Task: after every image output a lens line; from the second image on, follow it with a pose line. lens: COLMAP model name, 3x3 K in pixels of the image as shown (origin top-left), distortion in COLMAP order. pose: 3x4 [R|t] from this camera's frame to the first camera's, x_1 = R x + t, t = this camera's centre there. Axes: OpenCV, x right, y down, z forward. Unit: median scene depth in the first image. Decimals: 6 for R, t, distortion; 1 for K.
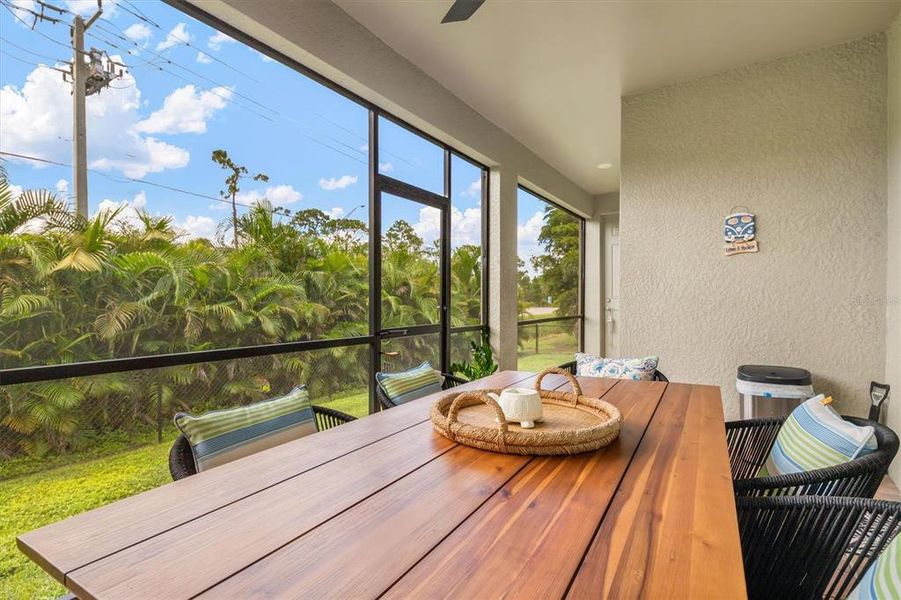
lens RADIAL K [[435.1, 0, 447.6], [0, 435.1, 302.0], [0, 0, 1]] dist [0.012107, -0.000653]
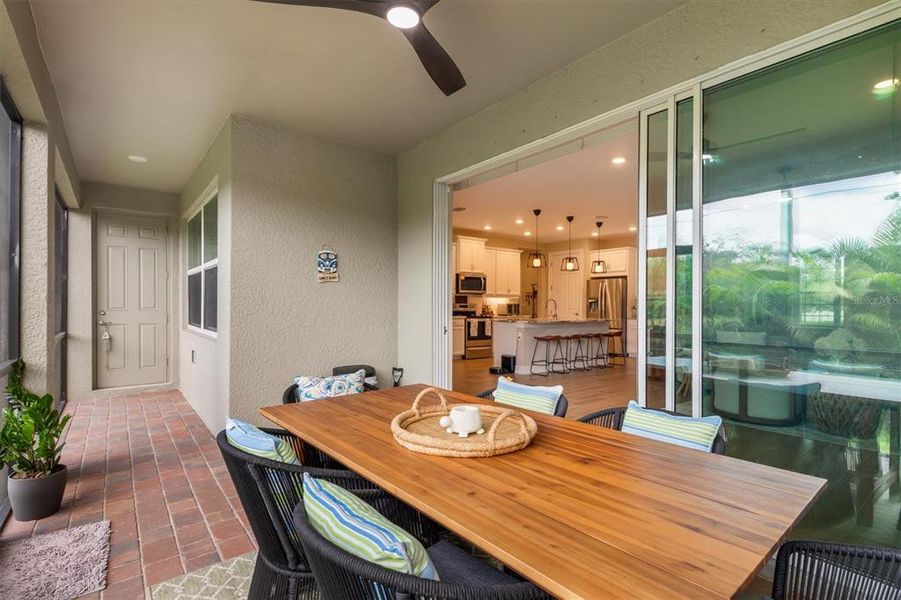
lens RADIAL K [[434.6, 0, 447.6], [0, 434.6, 302.4], [0, 0, 1]] dist [0.001604, -0.001154]
pose [[0.325242, 0.010977, 0.945567, -0.433489], [-0.003308, 0.999940, -0.010471, -0.038851], [-0.945625, 0.000278, 0.325259, 0.254527]]
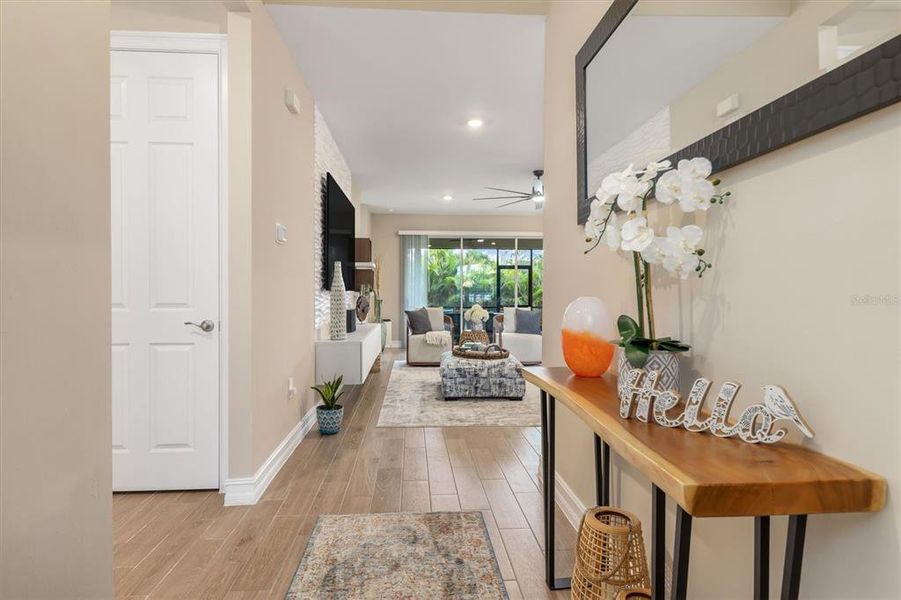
lens RADIAL K [[502.5, 0, 450.5], [0, 502.5, 300.0], [0, 0, 1]] dist [0.000812, -0.000393]
pose [[0.613313, 0.016393, -0.789670, 2.640624], [-0.010970, 0.999865, 0.012236, -0.017915], [0.789764, 0.001159, 0.613410, -1.802269]]
